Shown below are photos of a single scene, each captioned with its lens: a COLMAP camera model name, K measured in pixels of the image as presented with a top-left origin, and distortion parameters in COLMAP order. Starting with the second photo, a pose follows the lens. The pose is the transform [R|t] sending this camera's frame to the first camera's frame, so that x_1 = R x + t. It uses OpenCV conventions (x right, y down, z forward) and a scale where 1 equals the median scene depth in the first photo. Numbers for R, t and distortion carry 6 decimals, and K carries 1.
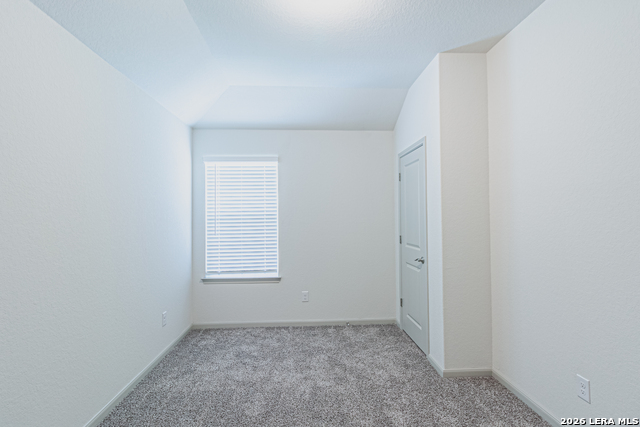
lens RADIAL K [[309.1, 0, 320.6], [0, 309.1, 208.1], [0, 0, 1]] dist [0.005218, 0.001009]
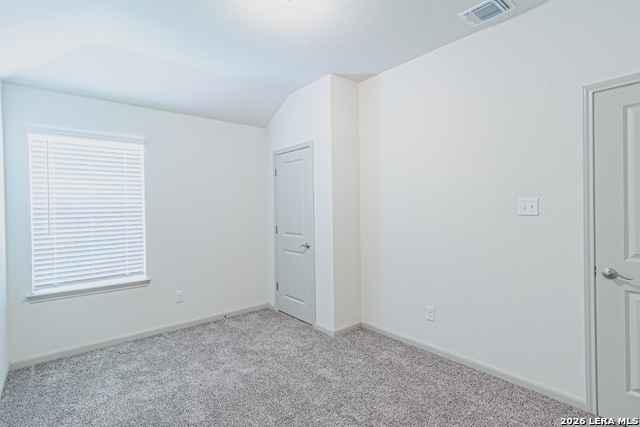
lens RADIAL K [[309.1, 0, 318.4], [0, 309.1, 206.8], [0, 0, 1]] dist [0.005218, 0.001009]
pose [[0.808284, -0.001195, 0.588791, -0.307899], [-0.009131, 0.999852, 0.014564, 0.004163], [-0.588722, -0.017148, 0.808154, 0.028771]]
